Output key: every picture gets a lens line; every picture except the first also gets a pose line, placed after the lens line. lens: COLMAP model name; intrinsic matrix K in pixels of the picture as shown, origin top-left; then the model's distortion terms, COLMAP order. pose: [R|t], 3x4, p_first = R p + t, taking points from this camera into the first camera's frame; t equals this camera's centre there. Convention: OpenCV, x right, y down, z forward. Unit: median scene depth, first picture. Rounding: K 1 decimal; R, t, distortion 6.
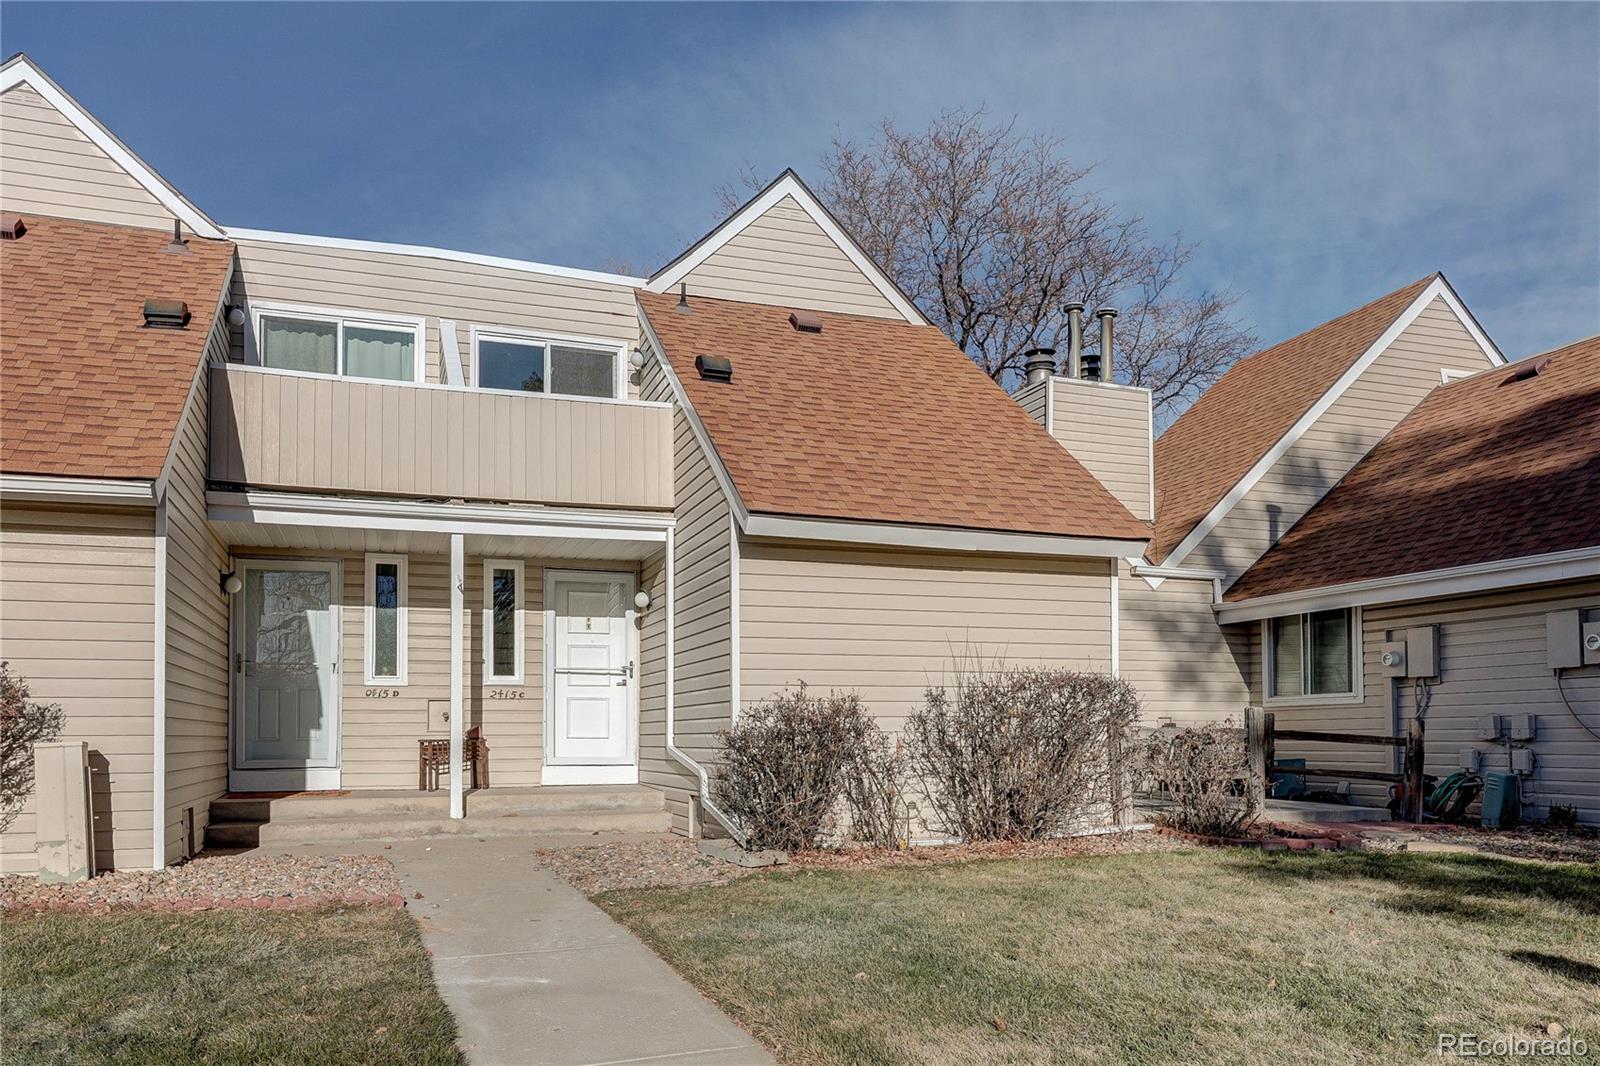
lens RADIAL K [[1136.5, 0, 815.6], [0, 1136.5, 523.5], [0, 0, 1]] dist [-0.003687, 0.002650]
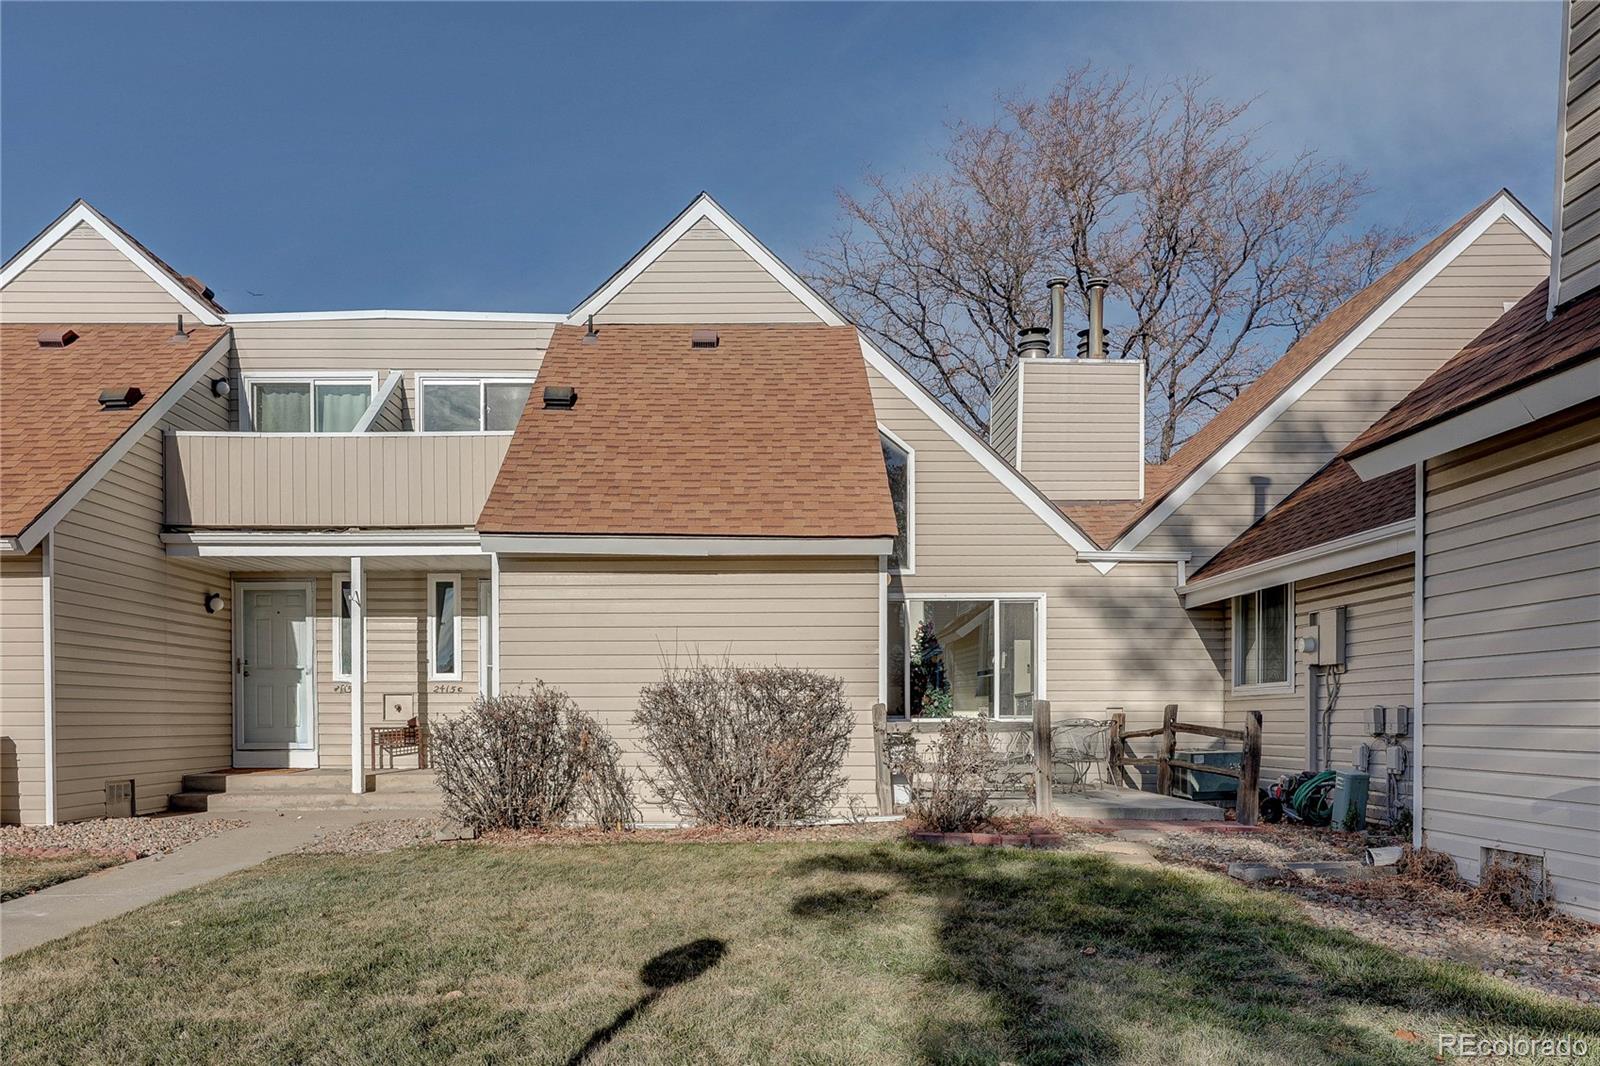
lens RADIAL K [[1136.5, 0, 791.2], [0, 1136.5, 542.6], [0, 0, 1]] dist [-0.003687, 0.002650]
pose [[0.947115, -0.045664, -0.317629, 0.438468], [0.055682, 0.998194, 0.022529, -0.006328], [0.316027, -0.039023, 0.947947, 0.011949]]
